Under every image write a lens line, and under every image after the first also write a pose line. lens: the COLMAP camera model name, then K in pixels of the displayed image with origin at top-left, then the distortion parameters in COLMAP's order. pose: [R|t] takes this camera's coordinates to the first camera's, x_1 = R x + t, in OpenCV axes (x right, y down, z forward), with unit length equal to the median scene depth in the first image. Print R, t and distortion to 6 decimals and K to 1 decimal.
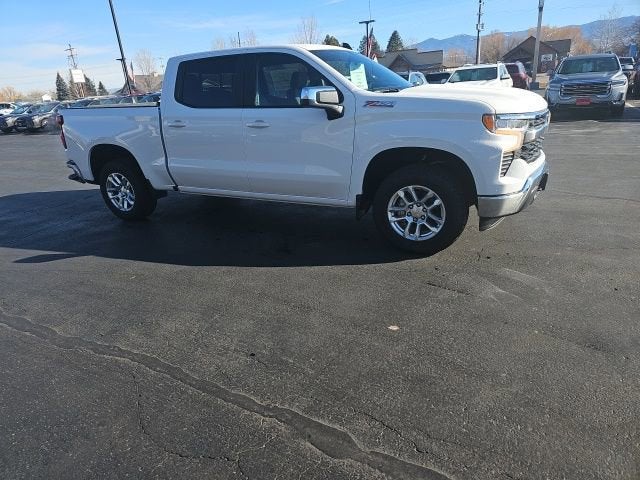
lens RADIAL K [[418.2, 0, 309.9], [0, 418.2, 230.1], [0, 0, 1]] dist [0.056475, -0.042890]
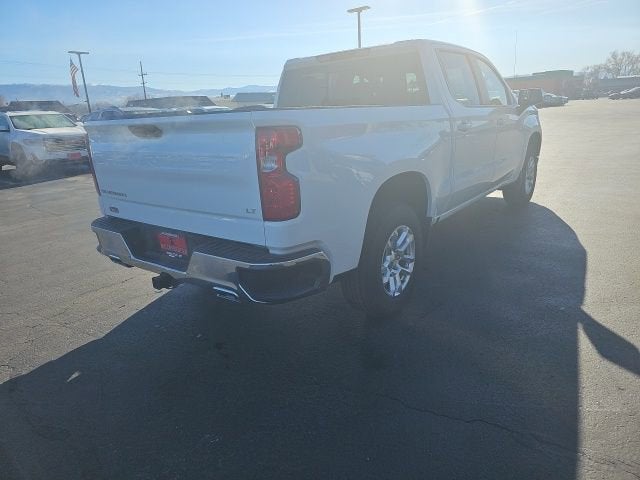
lens RADIAL K [[418.2, 0, 315.9], [0, 418.2, 236.1], [0, 0, 1]] dist [0.056475, -0.042890]
pose [[0.175646, -0.227983, 0.957691, -1.399325], [0.359553, 0.920466, 0.153177, -0.344122], [-0.916444, 0.317436, 0.243648, 1.371894]]
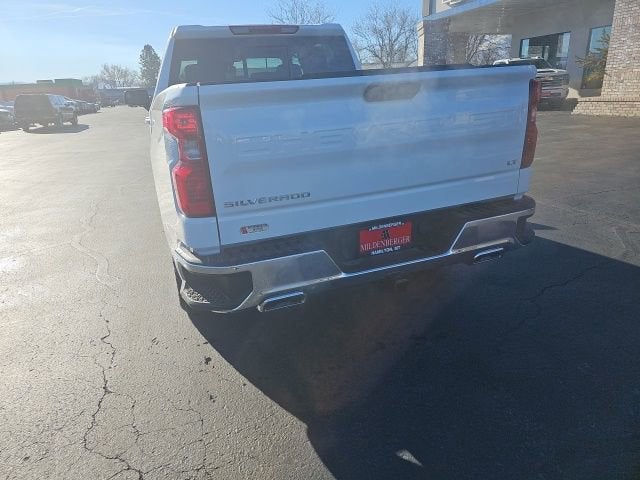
lens RADIAL K [[418.2, 0, 310.8], [0, 418.2, 231.4], [0, 0, 1]] dist [0.056475, -0.042890]
pose [[-0.729573, -0.111616, 0.674733, -1.077180], [0.321380, 0.814921, 0.482306, -0.615274], [-0.603687, 0.568723, -0.558673, 2.126784]]
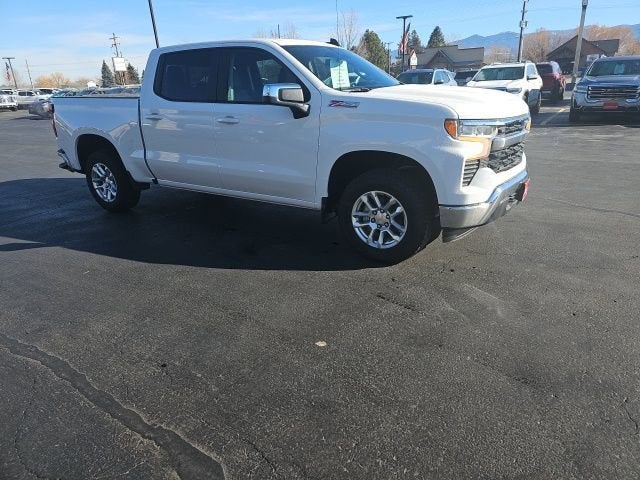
lens RADIAL K [[418.2, 0, 322.2], [0, 418.2, 222.9], [0, 0, 1]] dist [0.056475, -0.042890]
pose [[0.997747, 0.045157, -0.049608, 0.166688], [-0.045245, 0.998976, -0.000640, -0.025975], [0.049529, 0.002883, 0.998769, 0.045108]]
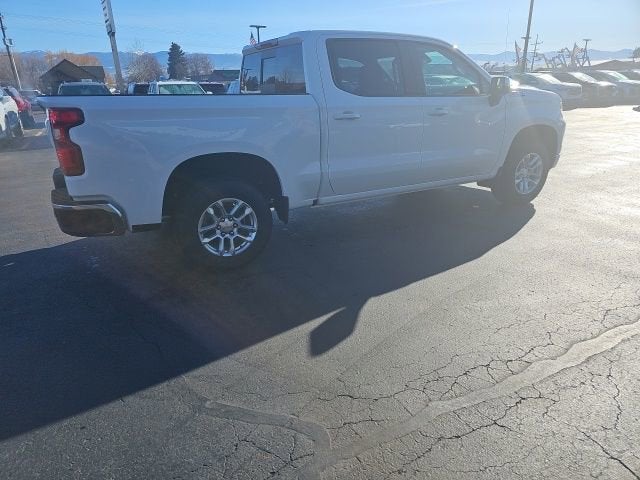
lens RADIAL K [[418.2, 0, 308.2], [0, 418.2, 240.6], [0, 0, 1]] dist [0.056475, -0.042890]
pose [[0.554298, -0.231074, 0.799599, -1.287314], [0.256245, 0.961404, 0.100200, -0.148872], [-0.791891, 0.149353, 0.592116, 0.757186]]
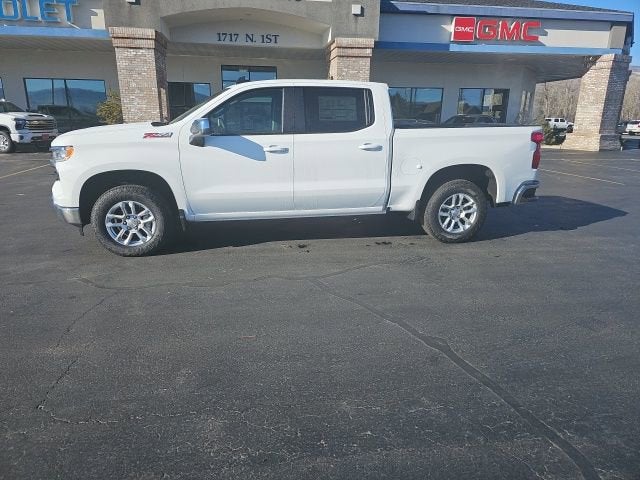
lens RADIAL K [[418.2, 0, 314.1], [0, 418.2, 237.6], [0, 0, 1]] dist [0.056475, -0.042890]
pose [[-0.795005, 0.223323, -0.563998, 0.783698], [-0.153848, 0.825133, 0.543586, -0.912285], [0.586769, 0.518924, -0.621627, 2.502018]]
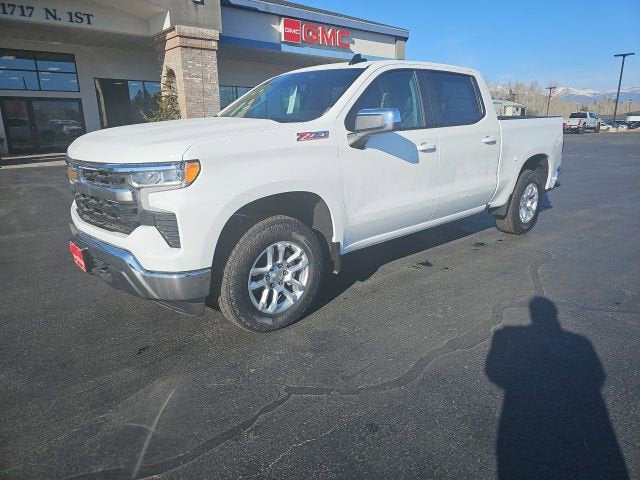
lens RADIAL K [[418.2, 0, 323.1], [0, 418.2, 231.7], [0, 0, 1]] dist [0.056475, -0.042890]
pose [[-0.363146, 0.305842, -0.880106, 1.118824], [-0.274557, 0.867523, 0.414756, -0.608698], [0.890362, 0.392256, -0.231066, 1.626067]]
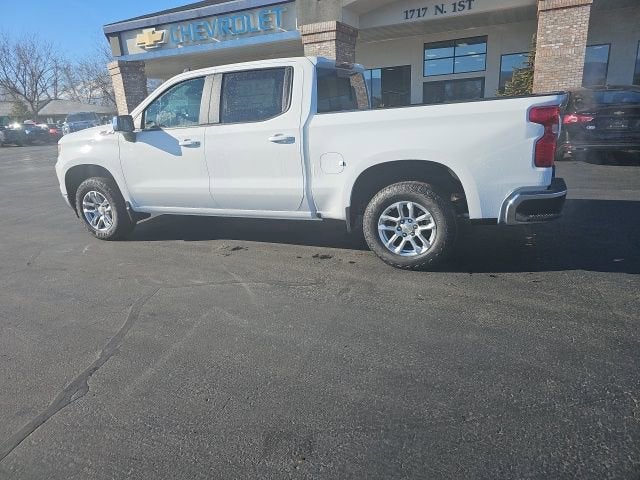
lens RADIAL K [[418.2, 0, 315.4], [0, 418.2, 233.8], [0, 0, 1]] dist [0.056475, -0.042890]
pose [[-0.989919, 0.140422, -0.018505, -0.164586], [0.103321, 0.805303, 0.583790, -0.881582], [0.096879, 0.575993, -0.811694, 2.657327]]
